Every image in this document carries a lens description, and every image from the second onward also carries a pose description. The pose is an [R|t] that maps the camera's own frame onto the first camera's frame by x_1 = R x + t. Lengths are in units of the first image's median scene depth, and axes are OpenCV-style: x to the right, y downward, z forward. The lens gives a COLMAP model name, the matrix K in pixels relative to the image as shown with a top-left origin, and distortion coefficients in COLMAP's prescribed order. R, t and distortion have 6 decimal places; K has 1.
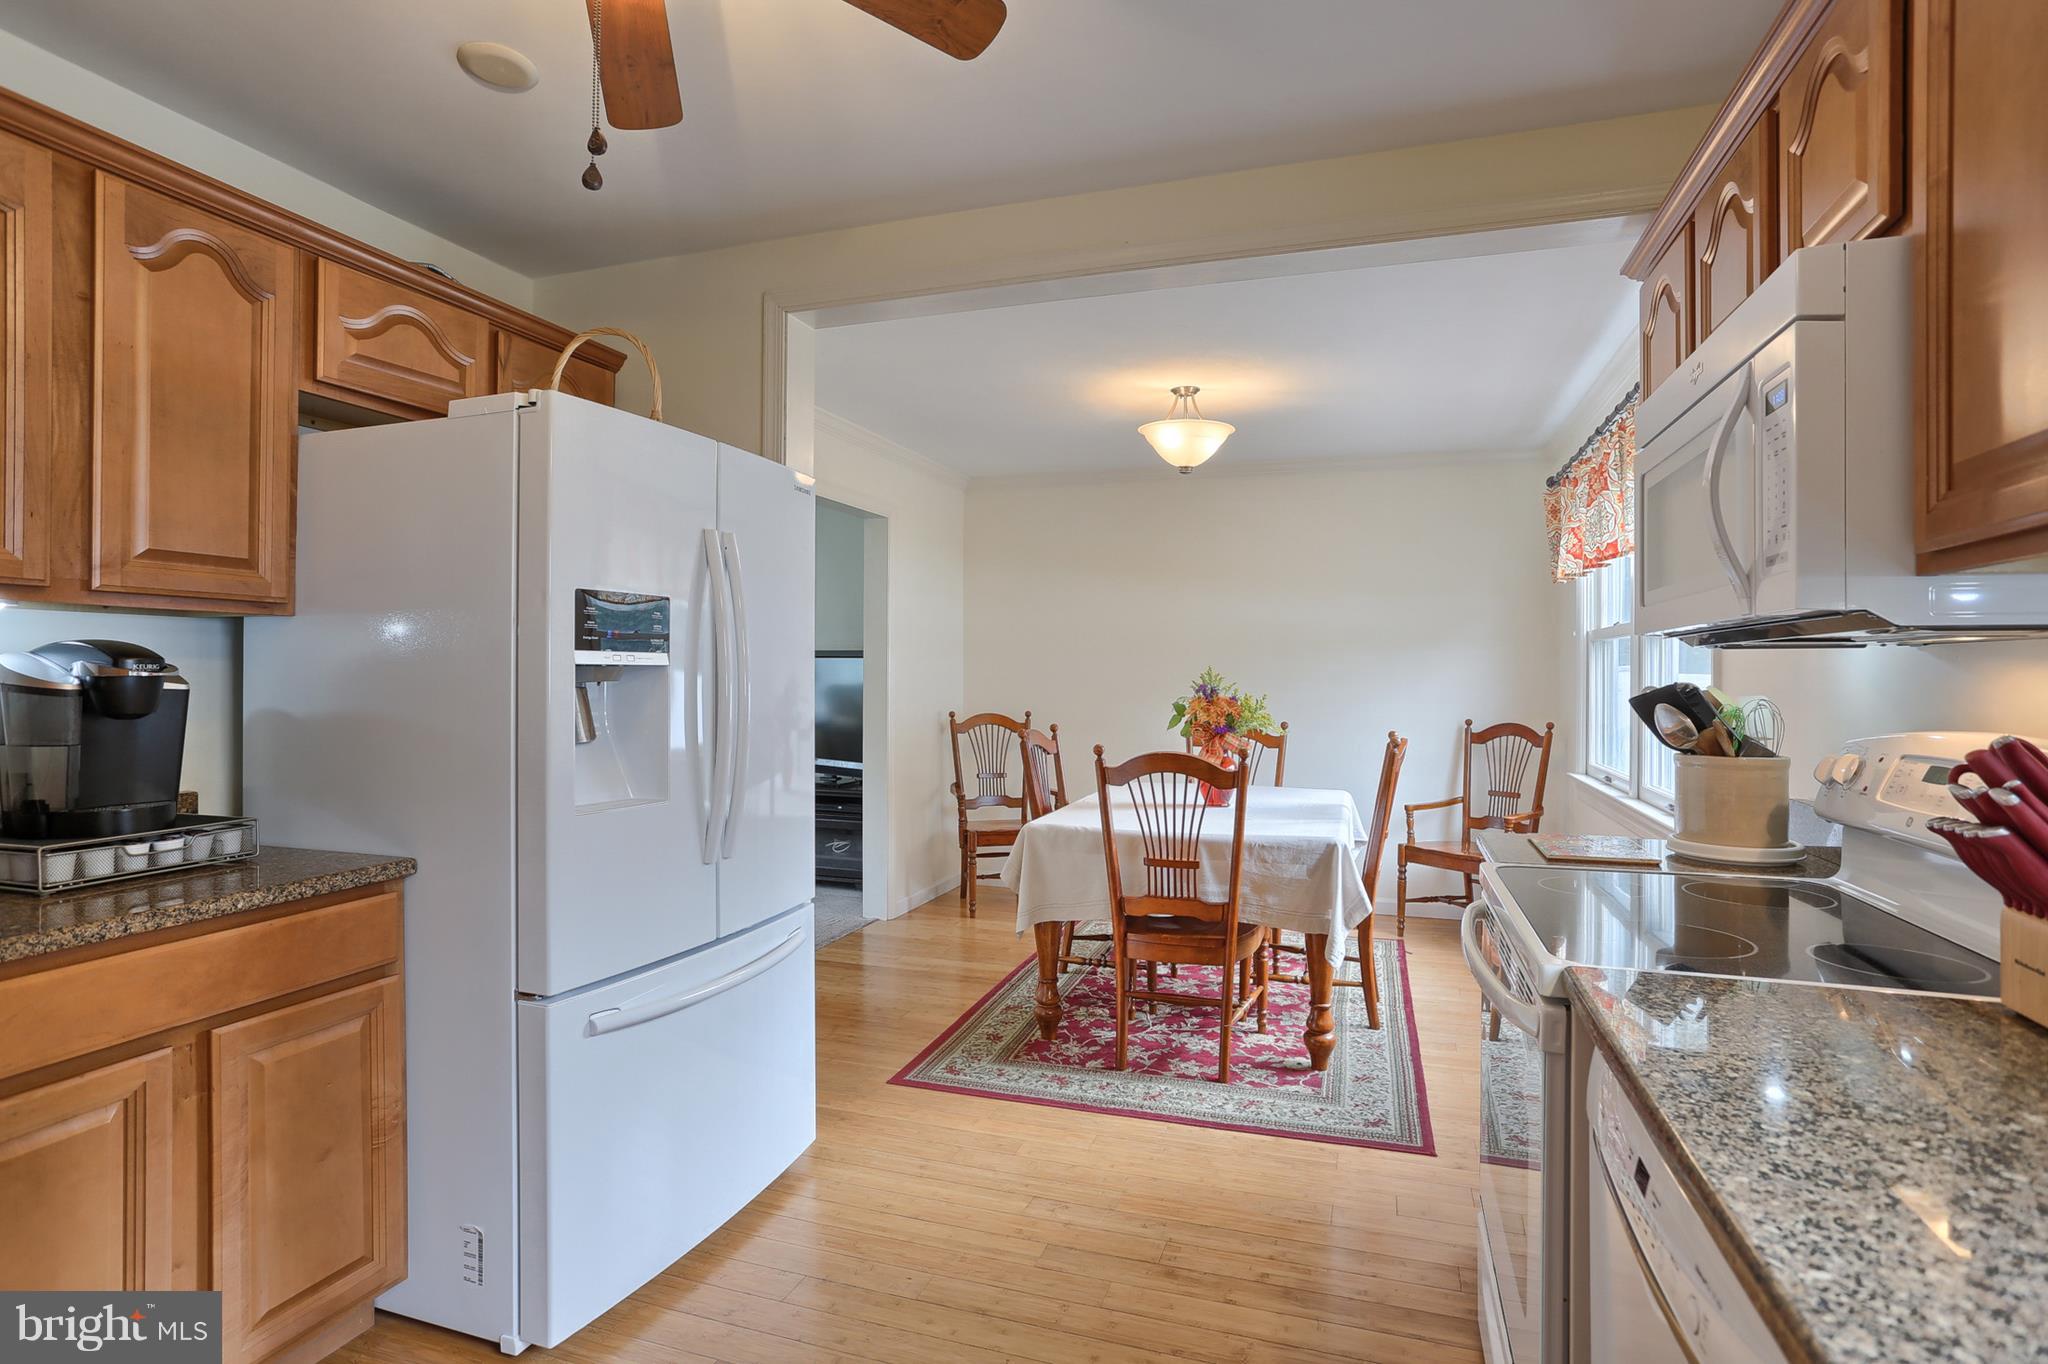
lens RADIAL K [[1023.1, 0, 1029.5], [0, 1023.1, 675.0], [0, 0, 1]] dist [-0.018078, 0.005769]
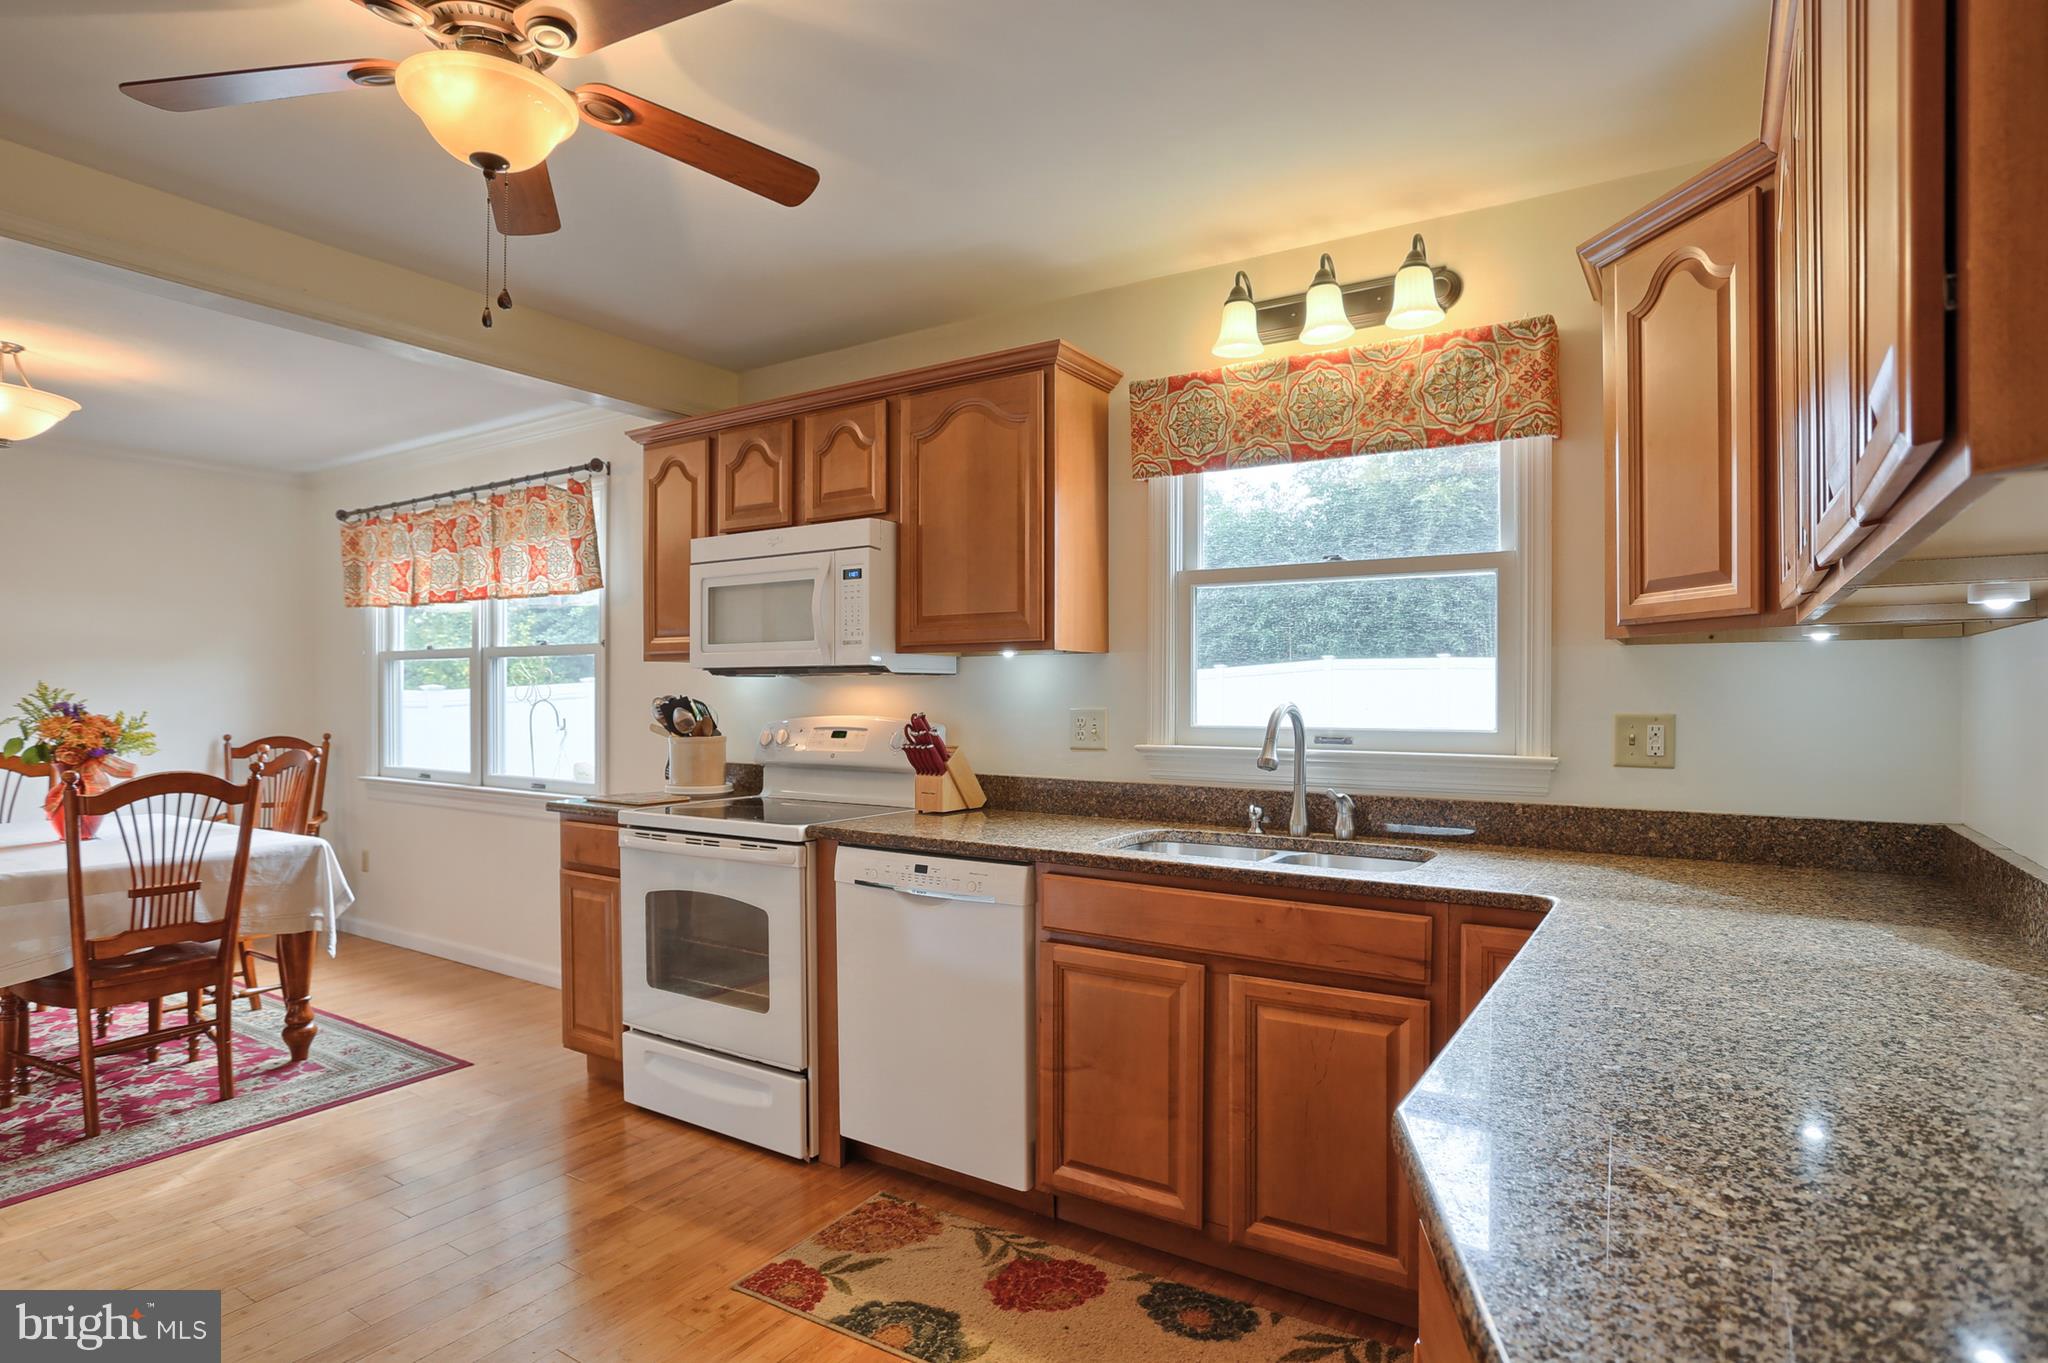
lens RADIAL K [[1051.9, 0, 1022.3], [0, 1051.9, 691.1], [0, 0, 1]] dist [-0.030807, 0.004414]
pose [[0.254279, -0.001329, 0.967130, -0.576335], [-0.001045, 0.999998, 0.001649, -0.001956], [-0.967130, -0.001430, 0.254277, -0.005922]]
